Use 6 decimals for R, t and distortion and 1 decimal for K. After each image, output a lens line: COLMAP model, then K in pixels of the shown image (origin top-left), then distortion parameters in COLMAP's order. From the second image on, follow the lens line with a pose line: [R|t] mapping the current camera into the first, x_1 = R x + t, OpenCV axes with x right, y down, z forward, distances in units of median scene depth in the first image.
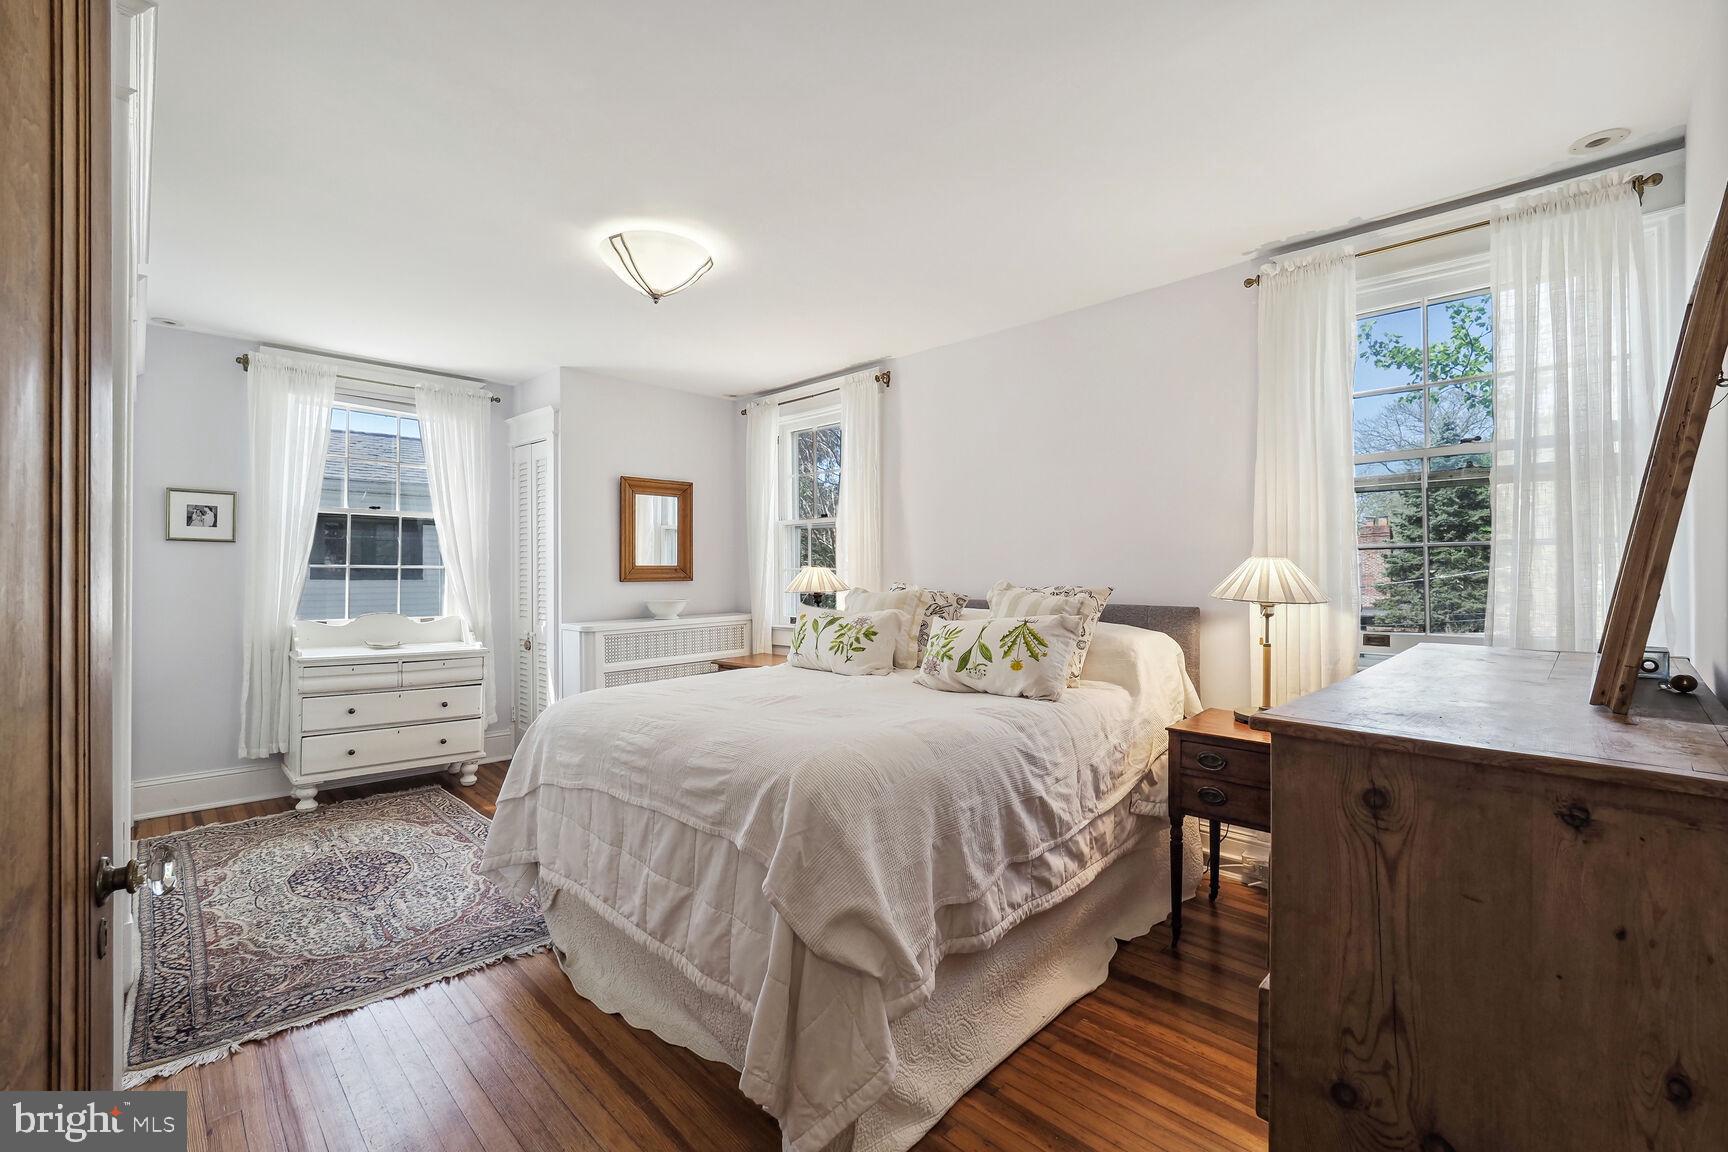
lens RADIAL K [[743.7, 0, 861.1], [0, 743.7, 570.5], [0, 0, 1]] dist [-0.000307, -0.003037]
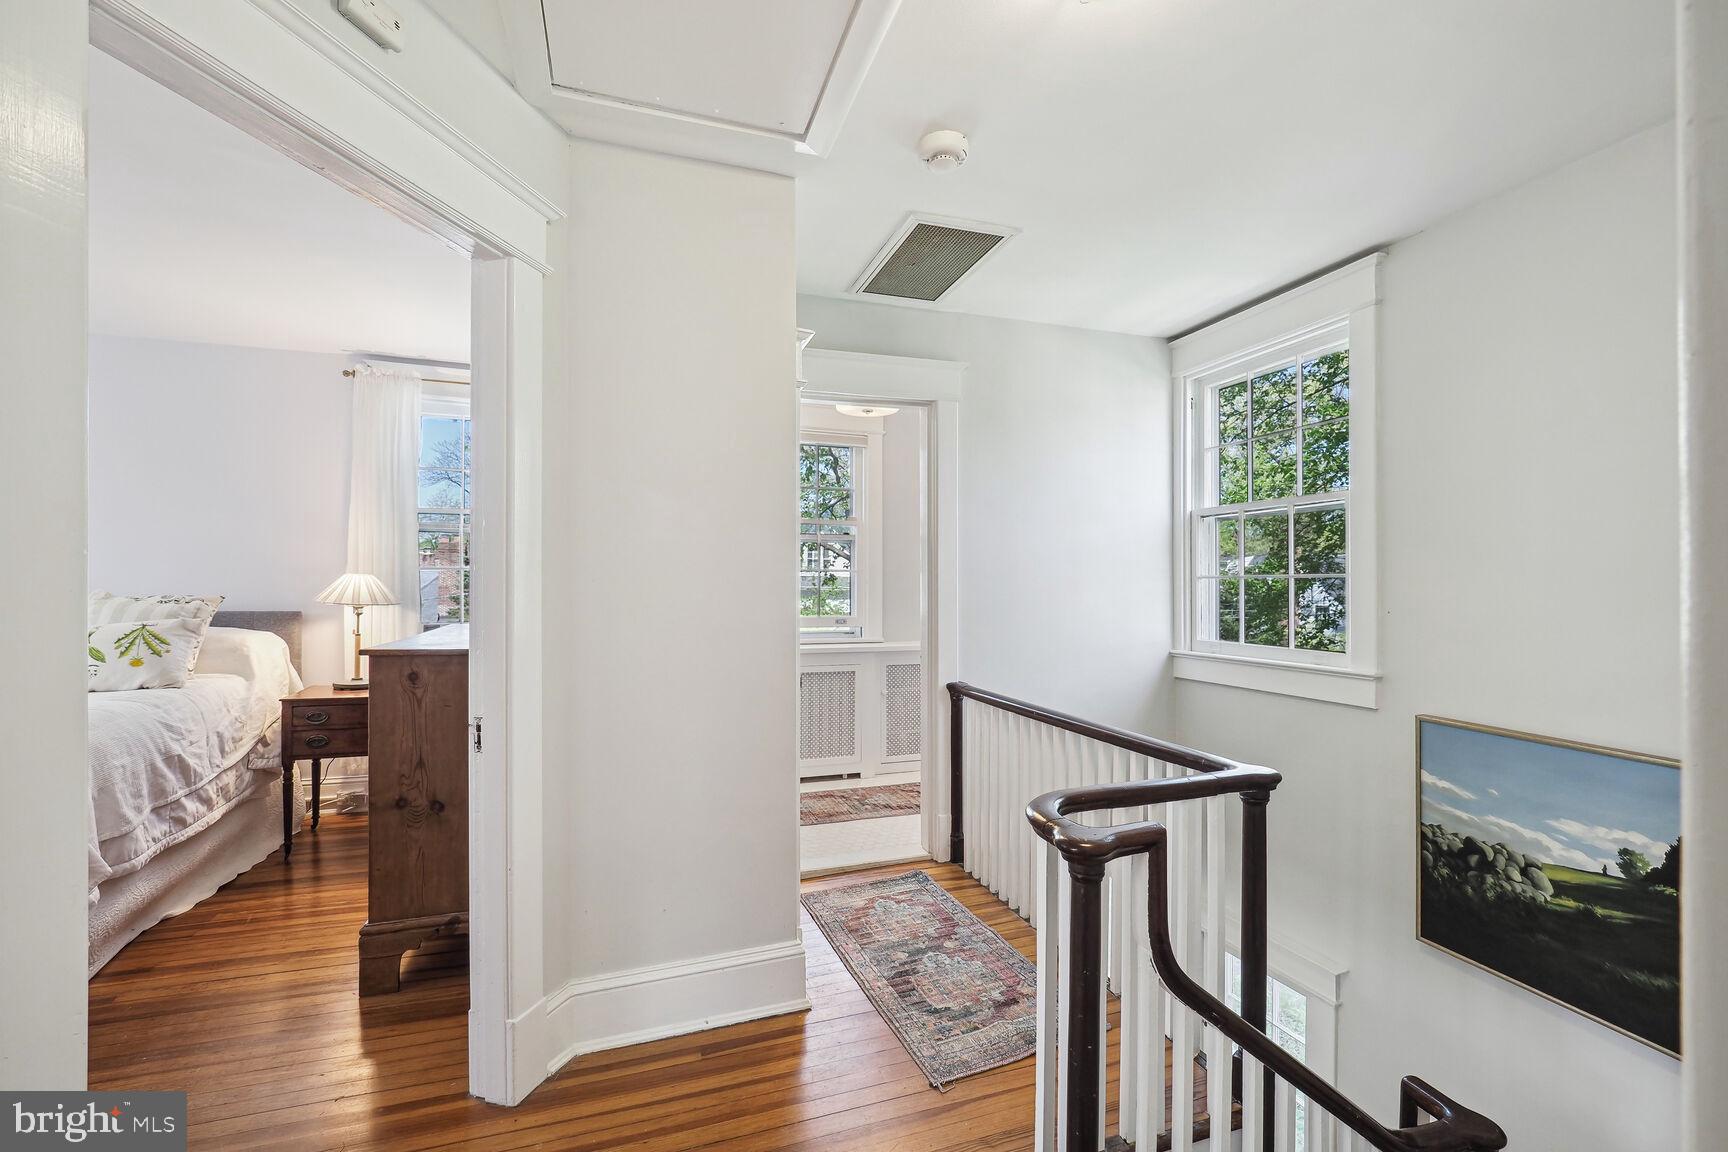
lens RADIAL K [[743.7, 0, 863.4], [0, 743.7, 582.5], [0, 0, 1]] dist [-0.000307, -0.003037]
pose [[0.446151, 0.005500, 0.894941, -0.329335], [-0.006046, 0.999977, -0.003131, -0.002326], [-0.894938, -0.004014, 0.446173, -0.555703]]
